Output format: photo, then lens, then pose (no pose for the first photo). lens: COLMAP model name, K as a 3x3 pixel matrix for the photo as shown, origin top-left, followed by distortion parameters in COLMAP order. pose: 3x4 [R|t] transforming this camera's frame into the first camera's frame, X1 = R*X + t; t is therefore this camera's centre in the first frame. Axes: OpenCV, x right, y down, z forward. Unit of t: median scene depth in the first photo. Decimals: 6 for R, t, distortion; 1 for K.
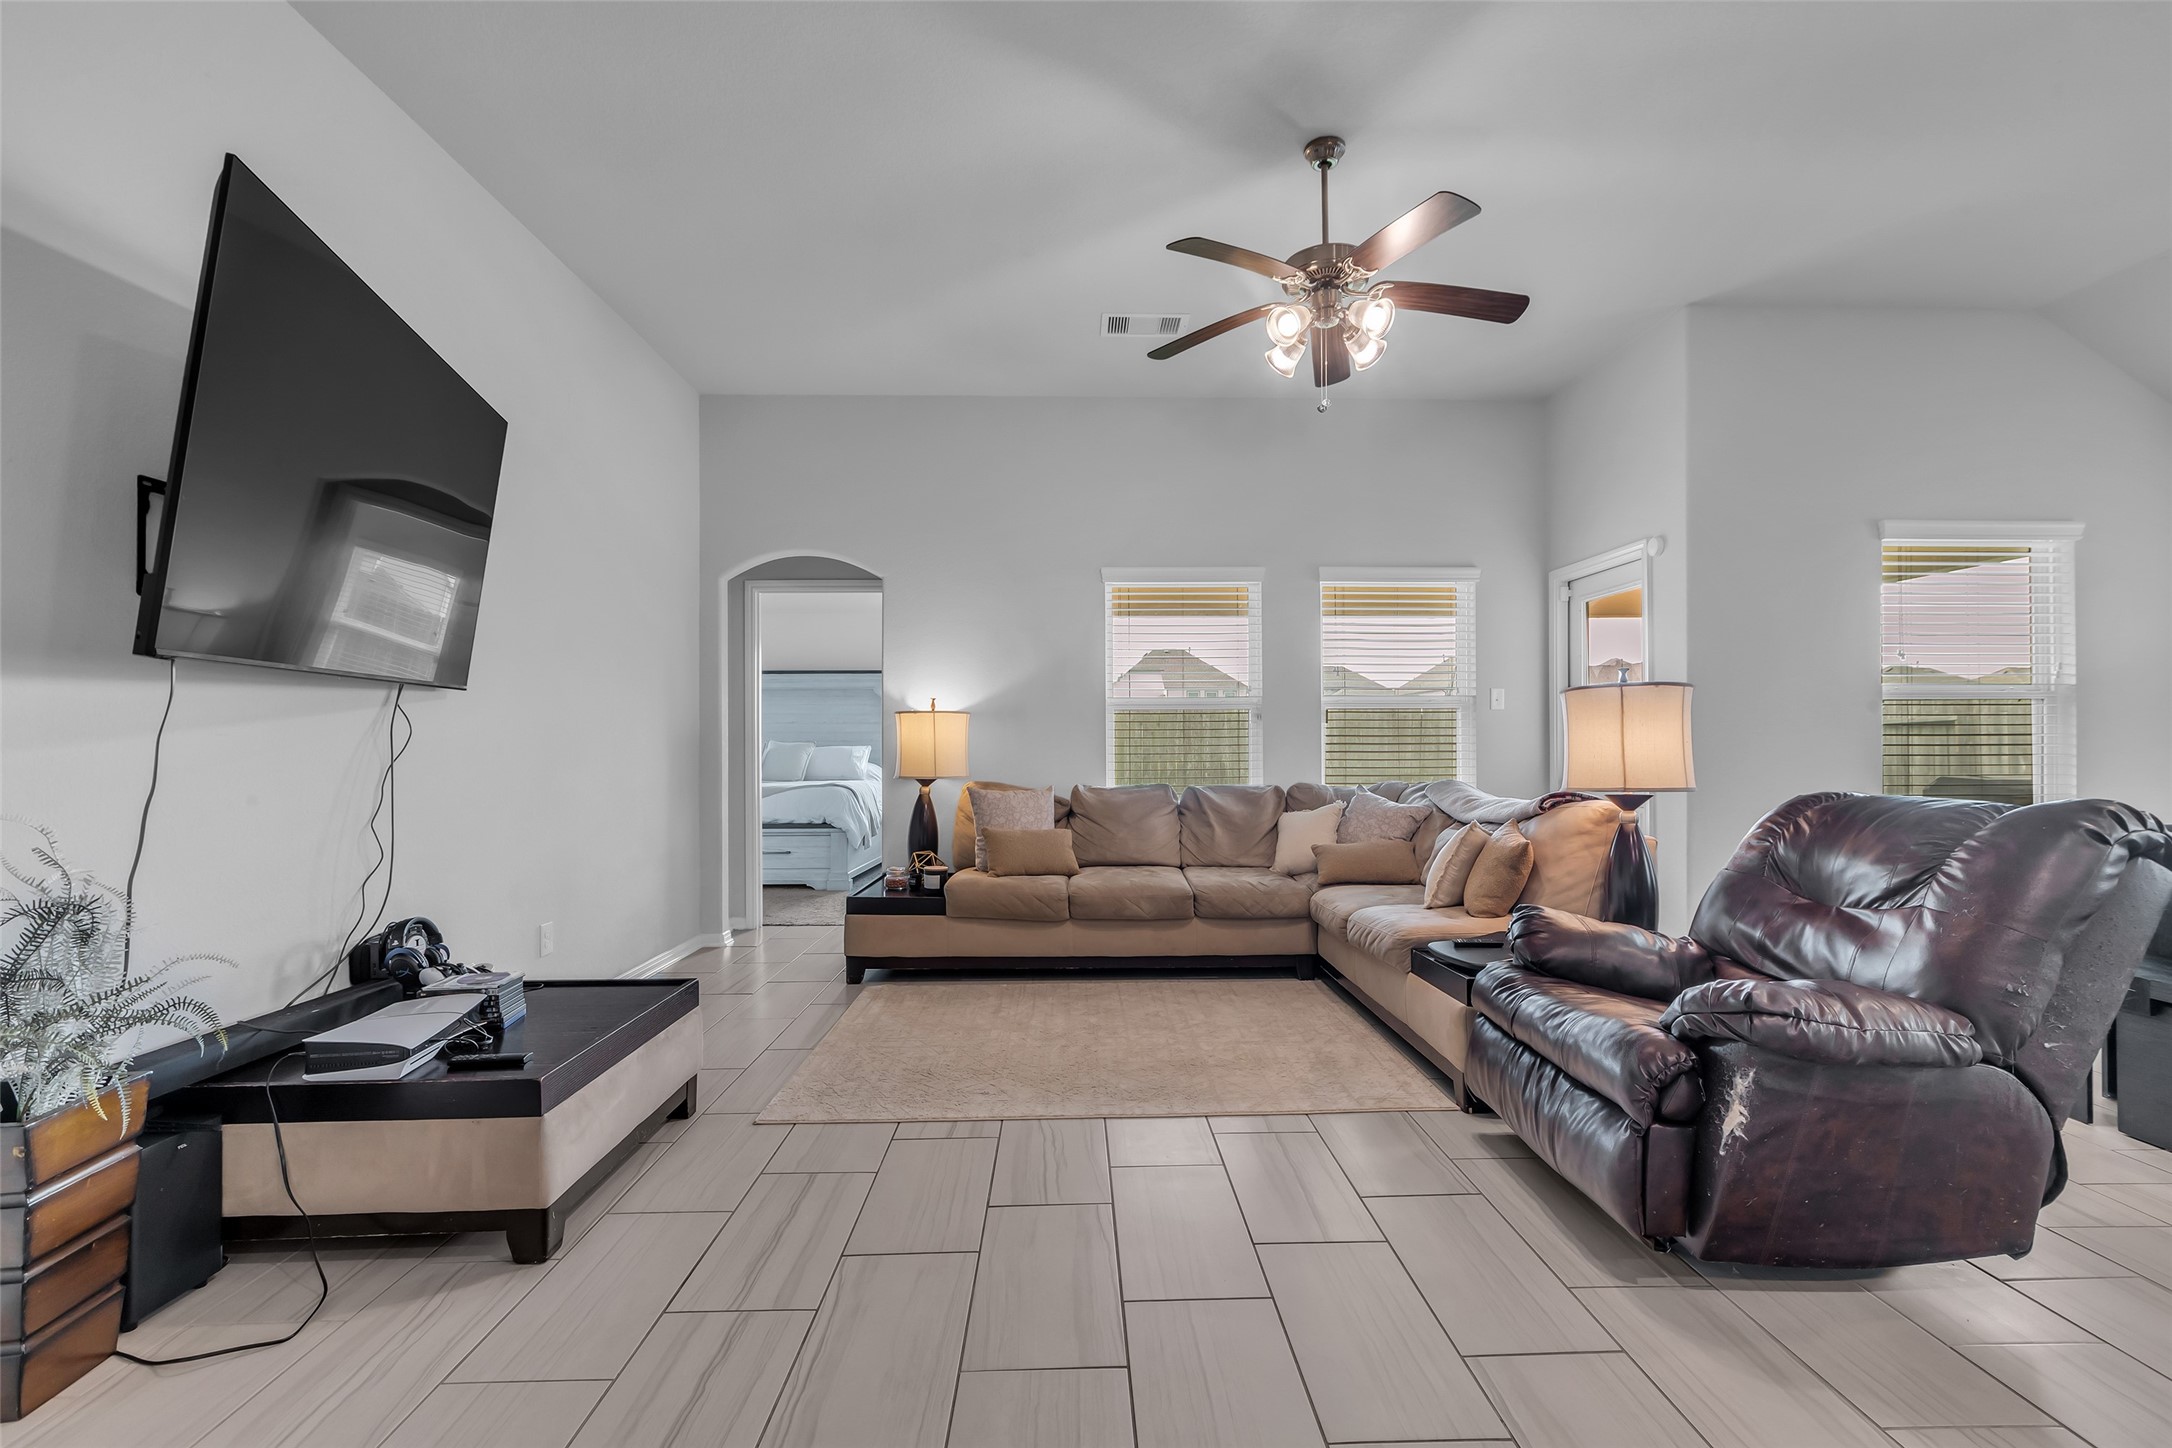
lens RADIAL K [[966.8, 0, 1094.0], [0, 966.8, 745.6], [0, 0, 1]] dist [-0.003287, 0.000133]
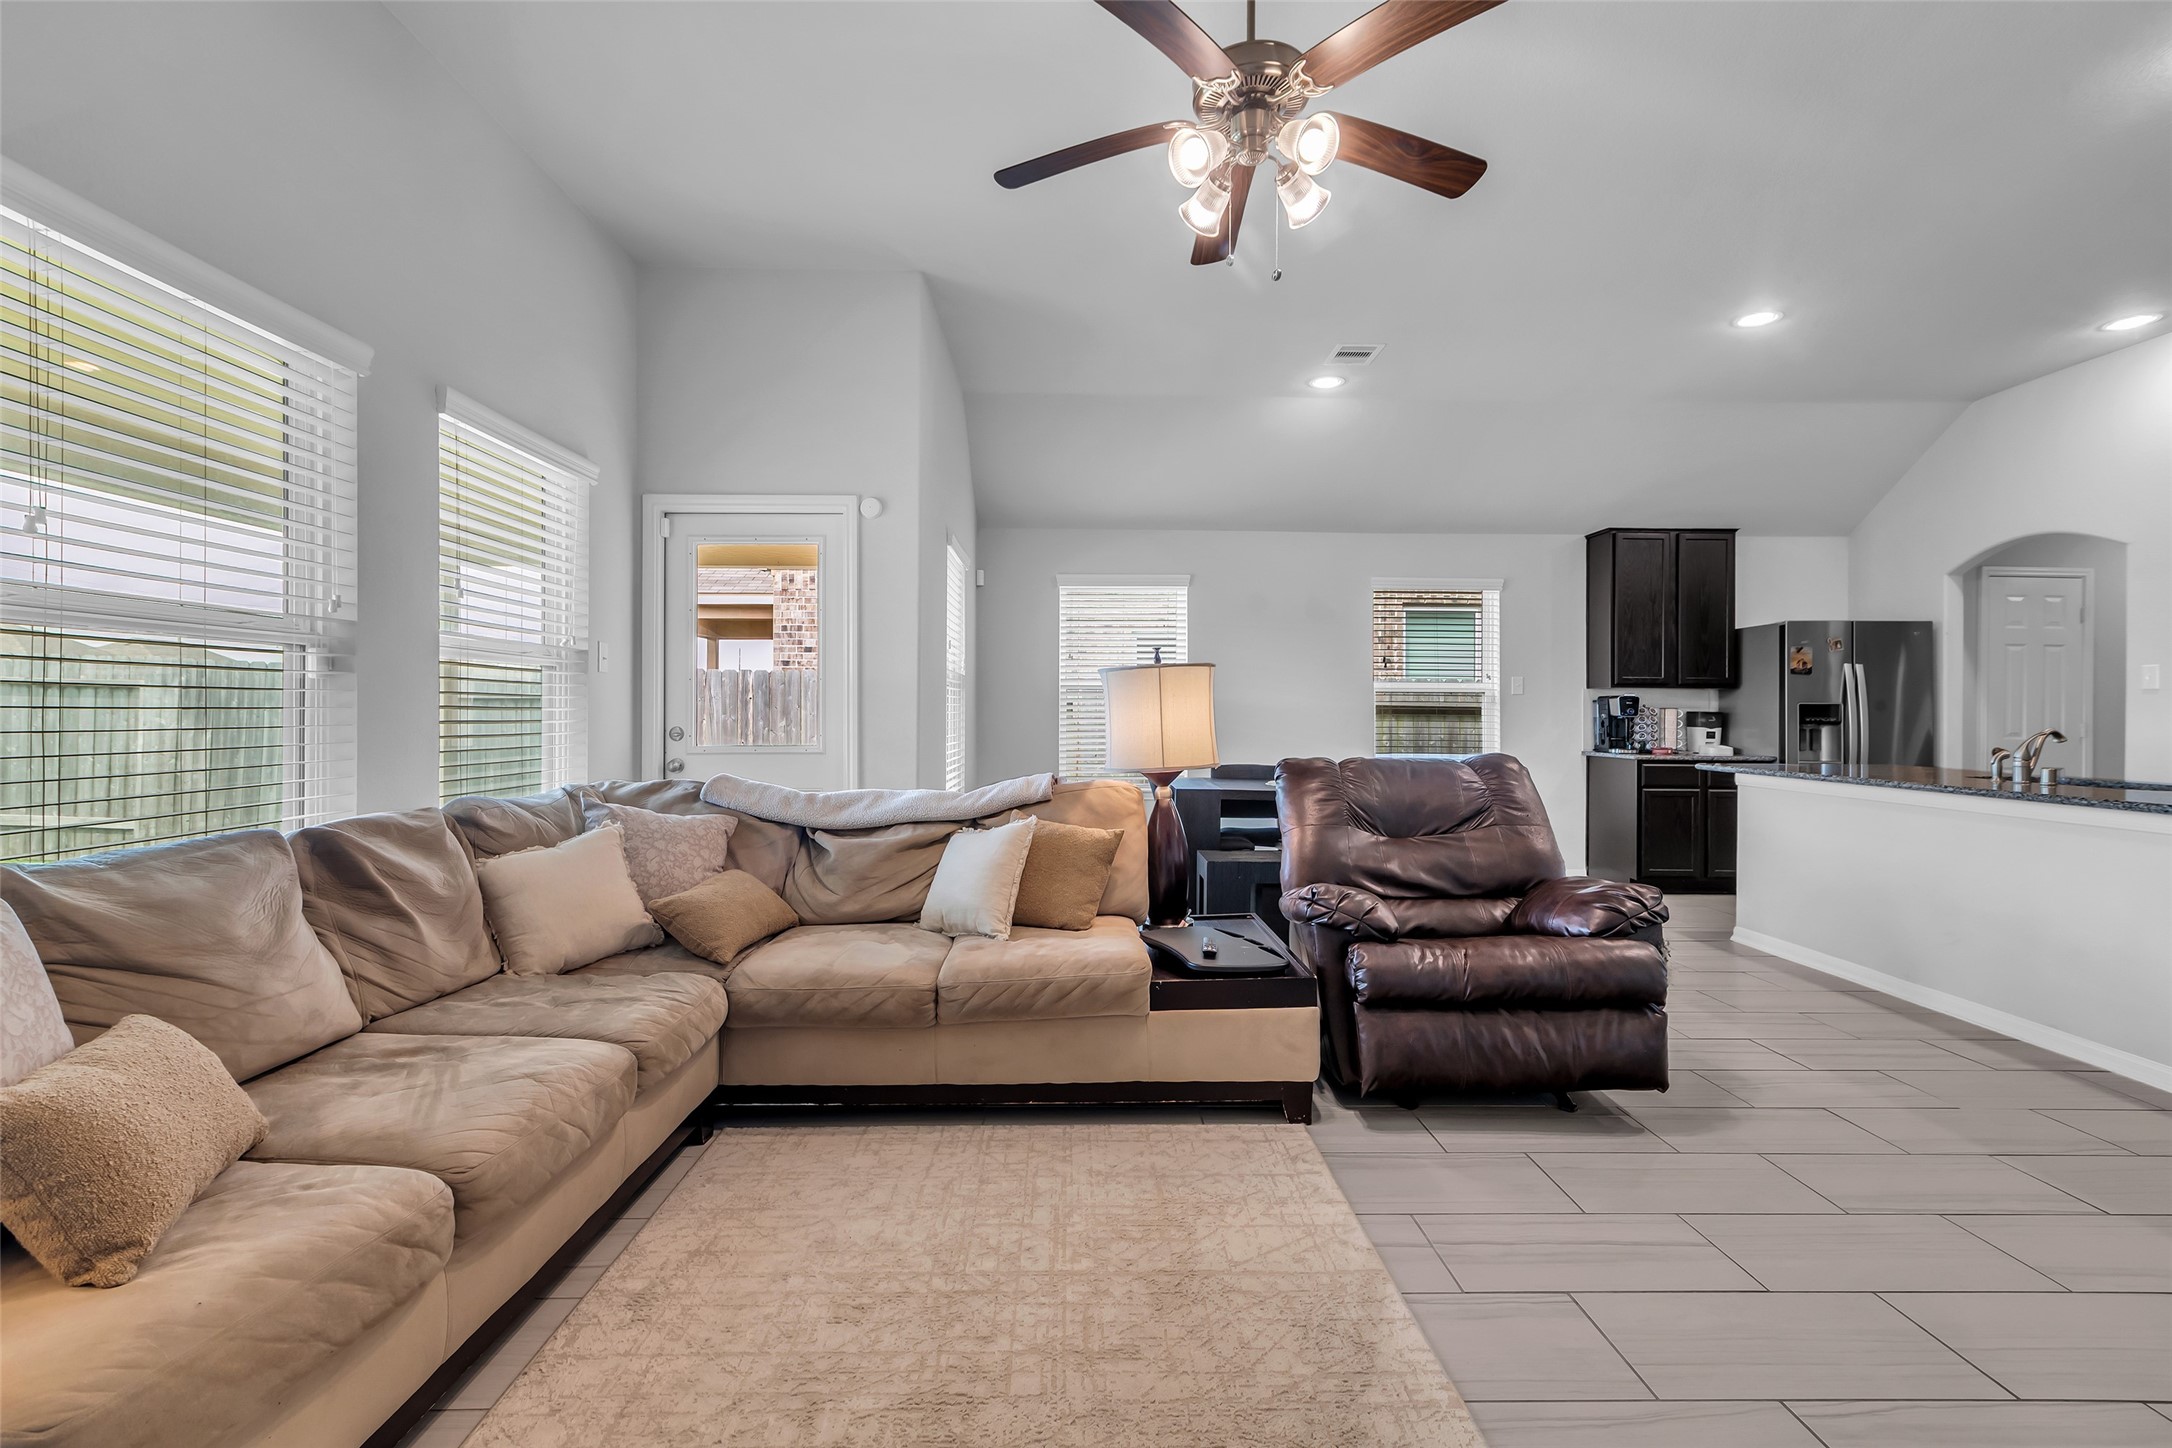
lens RADIAL K [[983.2, 0, 1086.0], [0, 983.2, 724.0], [0, 0, 1]] dist [0.003227, -0.000287]
pose [[0.013990, -0.007089, 0.999877, -0.377191], [0.001312, 0.999974, 0.007071, -0.005046], [-0.999901, 0.001213, 0.013999, 0.822773]]
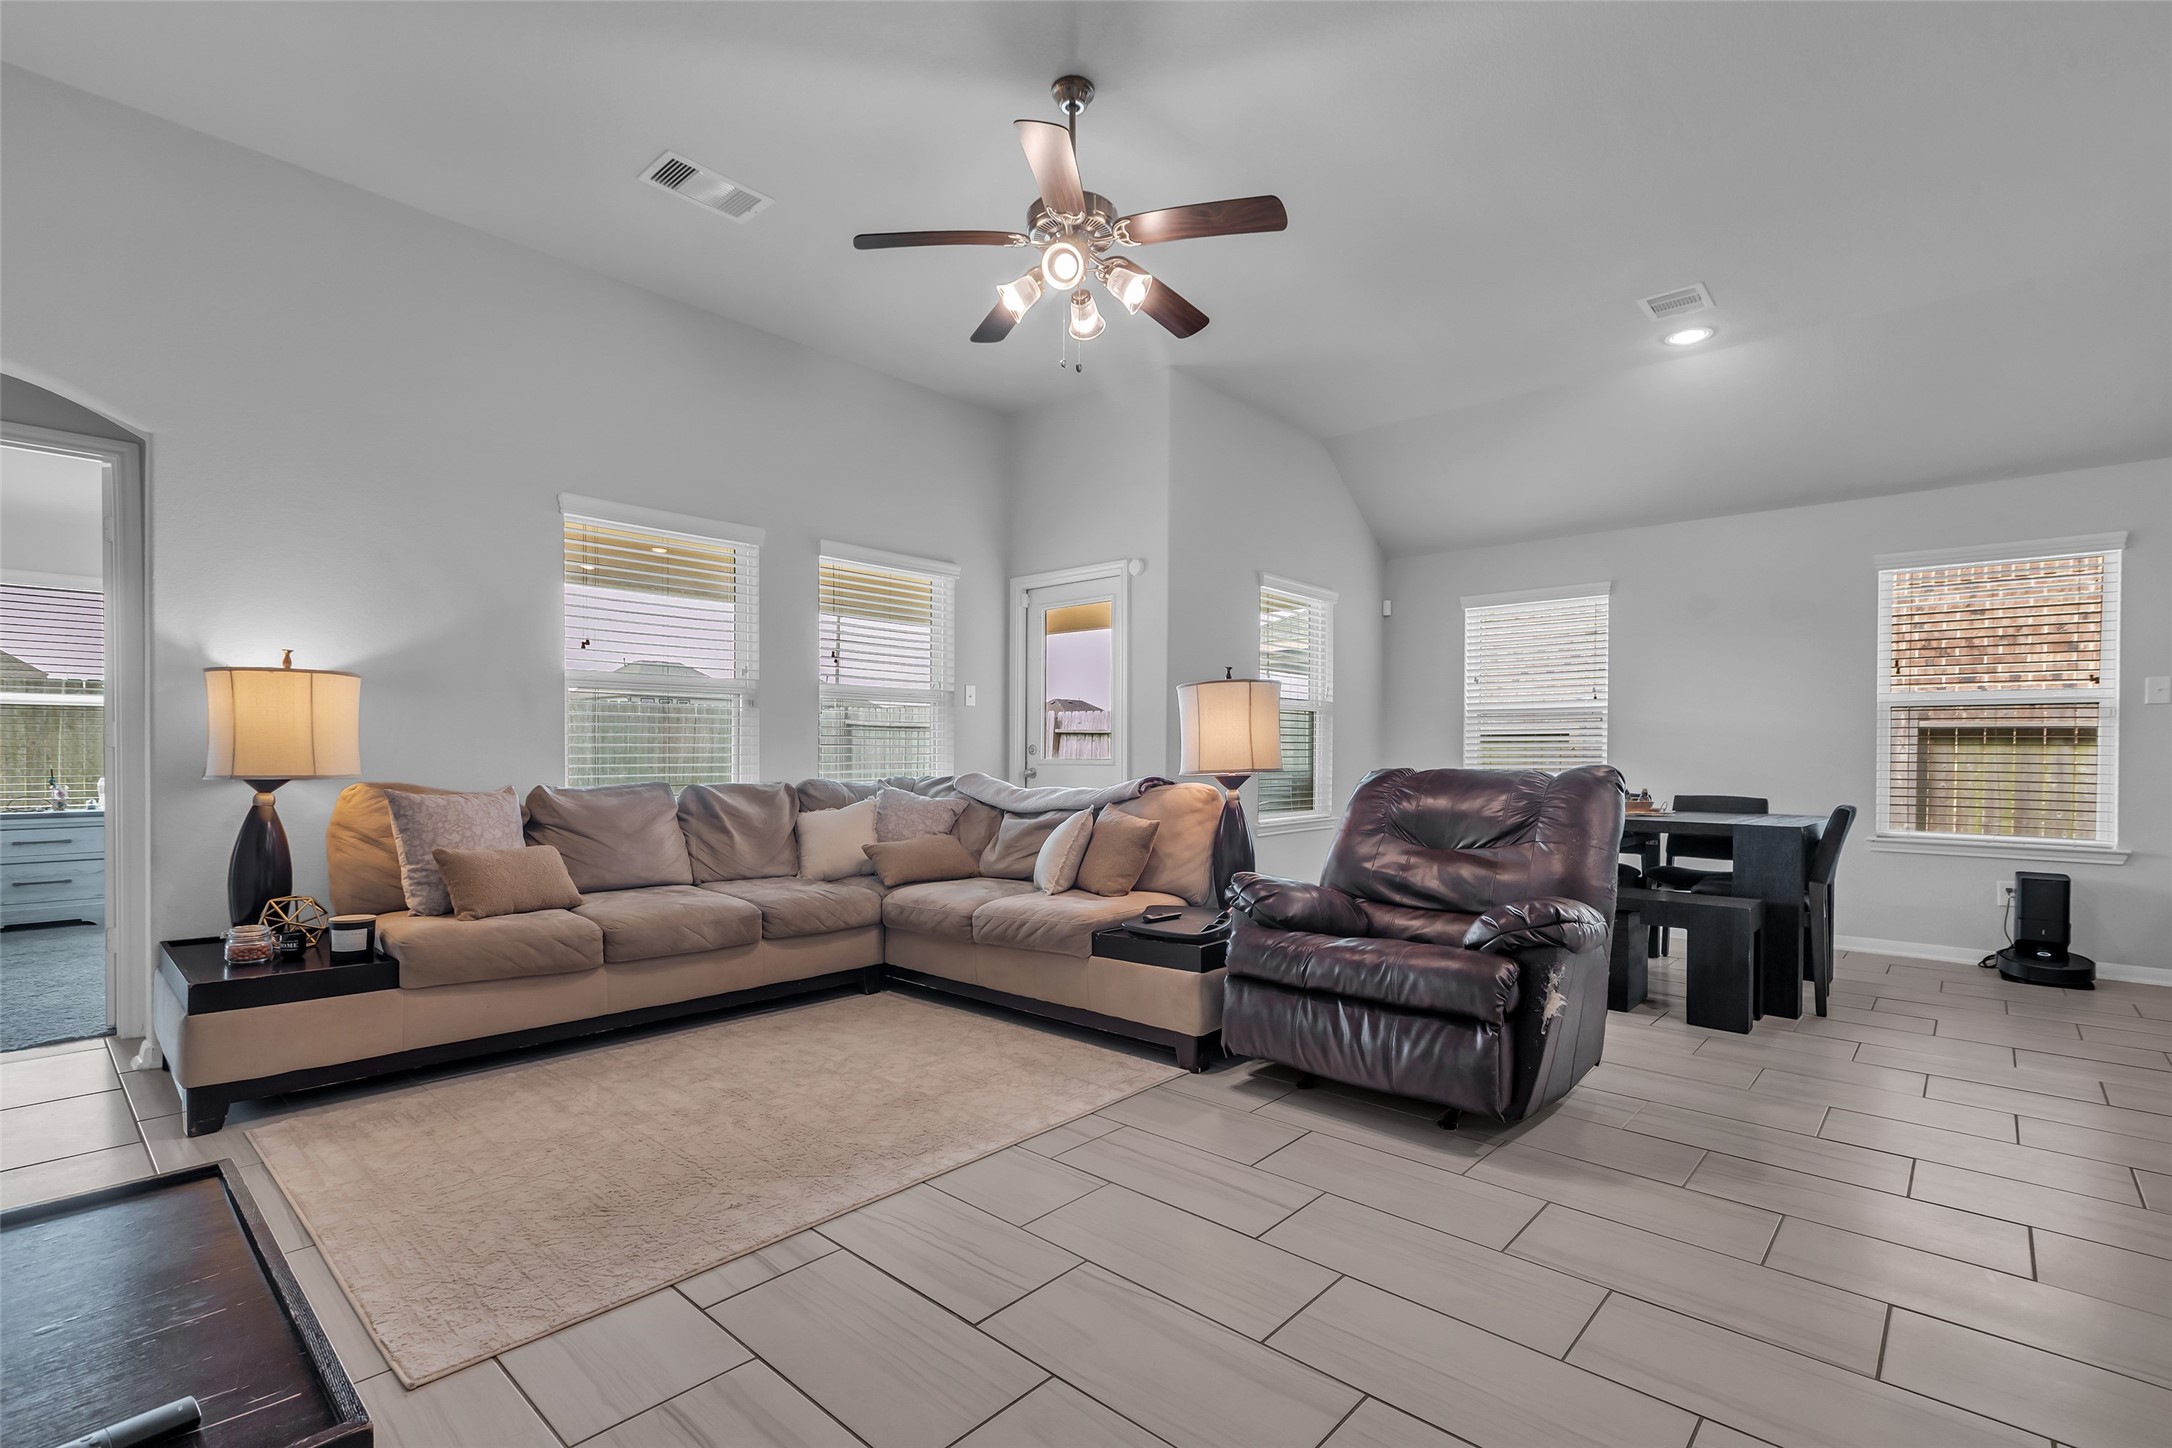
lens RADIAL K [[991.1, 0, 1088.2], [0, 991.1, 774.1], [0, 0, 1]] dist [0.001415, 0.000325]
pose [[0.694060, -0.009239, 0.719858, -0.328093], [-0.003545, 0.999862, 0.016251, 0.022938], [-0.719909, -0.013831, 0.693931, 0.228974]]
